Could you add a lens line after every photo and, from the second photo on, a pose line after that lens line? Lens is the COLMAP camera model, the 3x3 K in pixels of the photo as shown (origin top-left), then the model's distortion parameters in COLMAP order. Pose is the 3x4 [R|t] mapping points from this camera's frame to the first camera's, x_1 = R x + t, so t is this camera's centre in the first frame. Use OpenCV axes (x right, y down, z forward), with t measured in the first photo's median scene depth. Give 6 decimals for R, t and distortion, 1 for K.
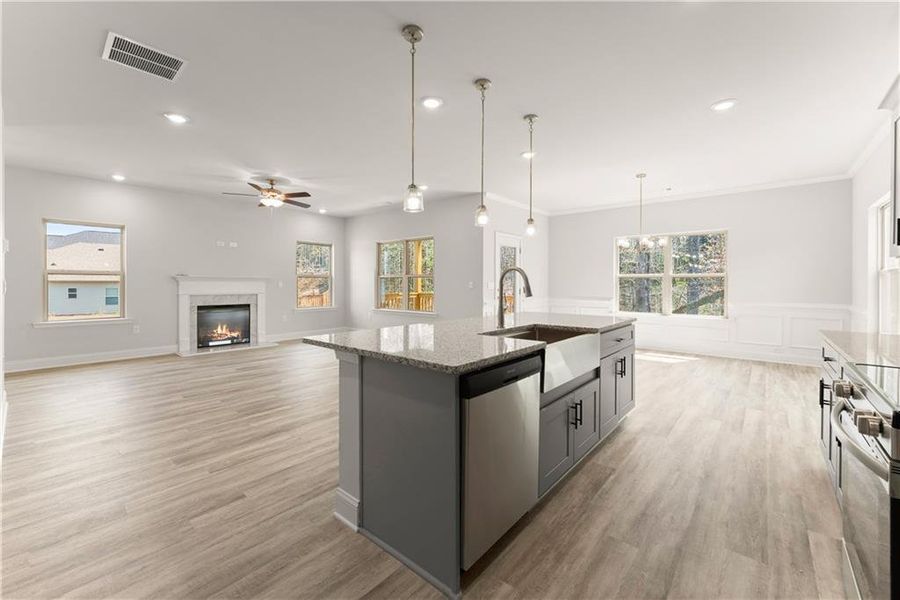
lens RADIAL K [[366.4, 0, 447.1], [0, 366.4, 281.2], [0, 0, 1]] dist [0.001020, 0.000059]
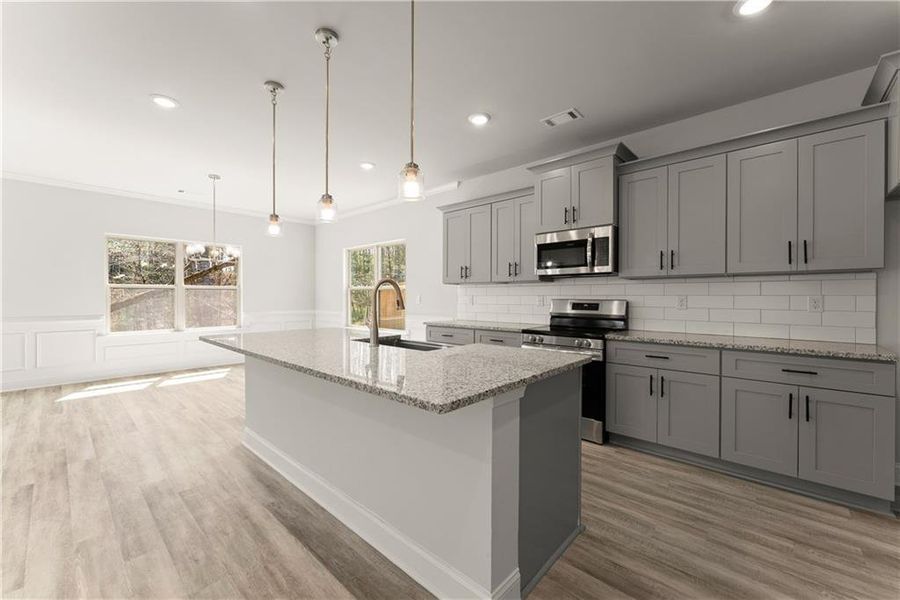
lens RADIAL K [[358.3, 0, 450.0], [0, 358.3, 300.0], [0, 0, 1]] dist [-0.000082, 0.000014]
pose [[0.014648, -0.011713, 0.999824, -0.544777], [-0.007135, 0.999905, 0.011819, 0.002748], [-0.999867, -0.007307, 0.014563, 0.611627]]
